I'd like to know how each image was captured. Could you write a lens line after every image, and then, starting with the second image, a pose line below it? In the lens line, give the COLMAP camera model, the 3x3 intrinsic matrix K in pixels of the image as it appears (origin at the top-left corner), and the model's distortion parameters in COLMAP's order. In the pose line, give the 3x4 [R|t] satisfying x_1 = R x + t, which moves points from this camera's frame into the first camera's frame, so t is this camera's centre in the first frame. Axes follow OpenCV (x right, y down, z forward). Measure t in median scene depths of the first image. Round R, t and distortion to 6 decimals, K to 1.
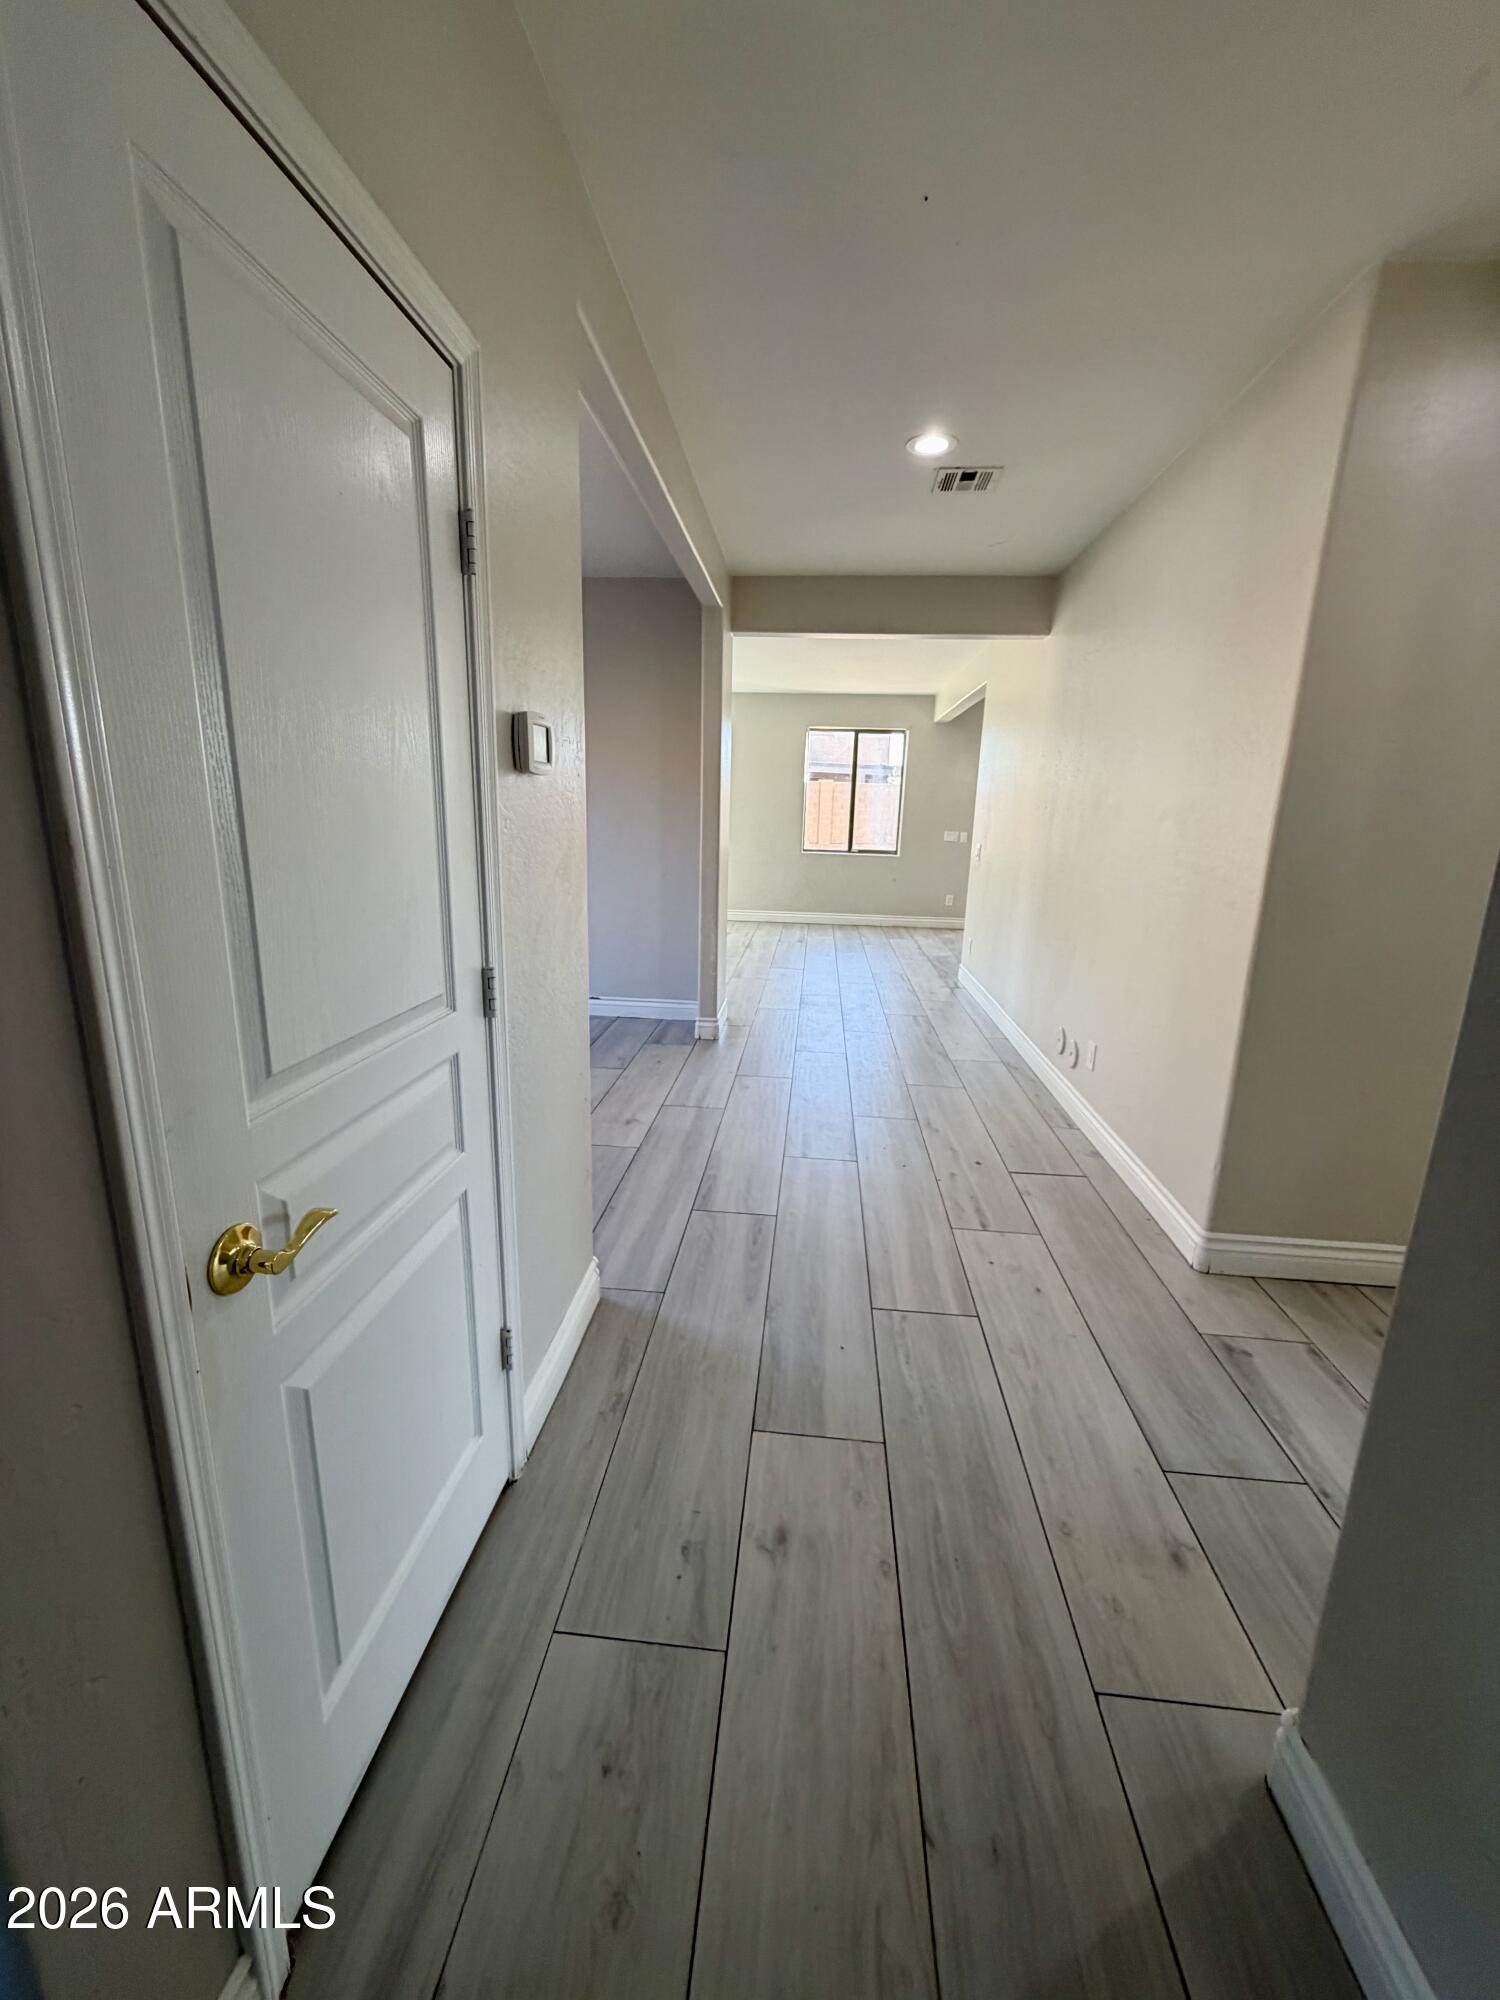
lens RADIAL K [[797.6, 0, 751.4], [0, 797.6, 992.7], [0, 0, 1]] dist [-0.000025, -0.000039]
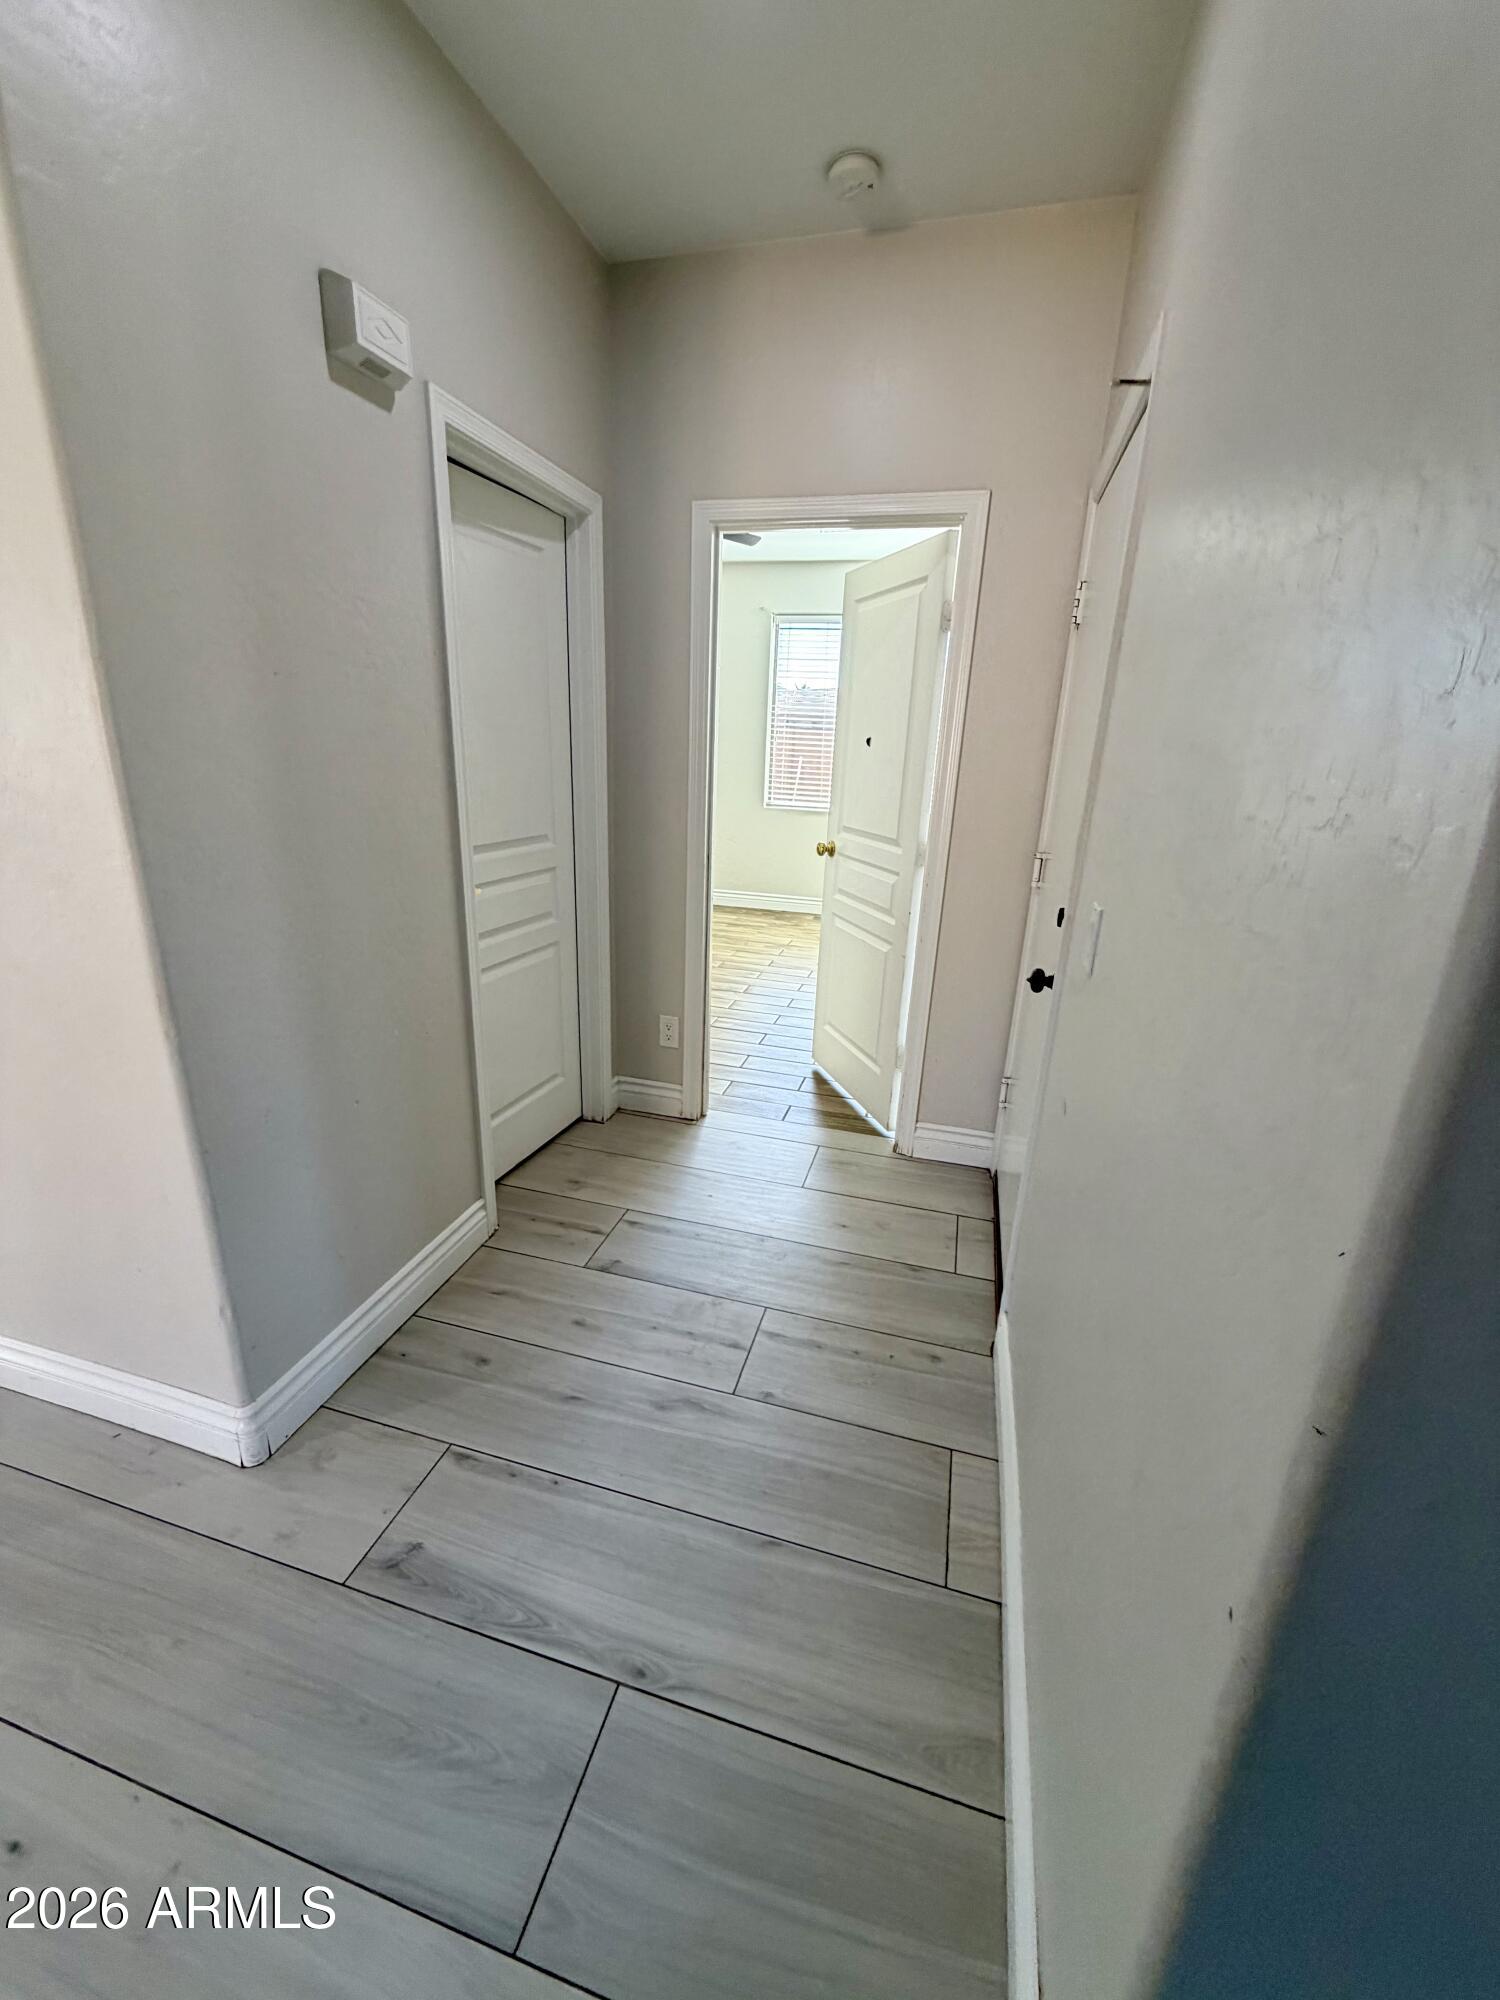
lens RADIAL K [[797.6, 0, 751.4], [0, 797.6, 992.7], [0, 0, 1]] dist [-0.000025, -0.000039]
pose [[0.185957, -0.311480, 0.931880, 0.168547], [0.188873, 0.942067, 0.277195, -0.099123], [-0.964234, 0.124461, 0.234014, 0.440412]]
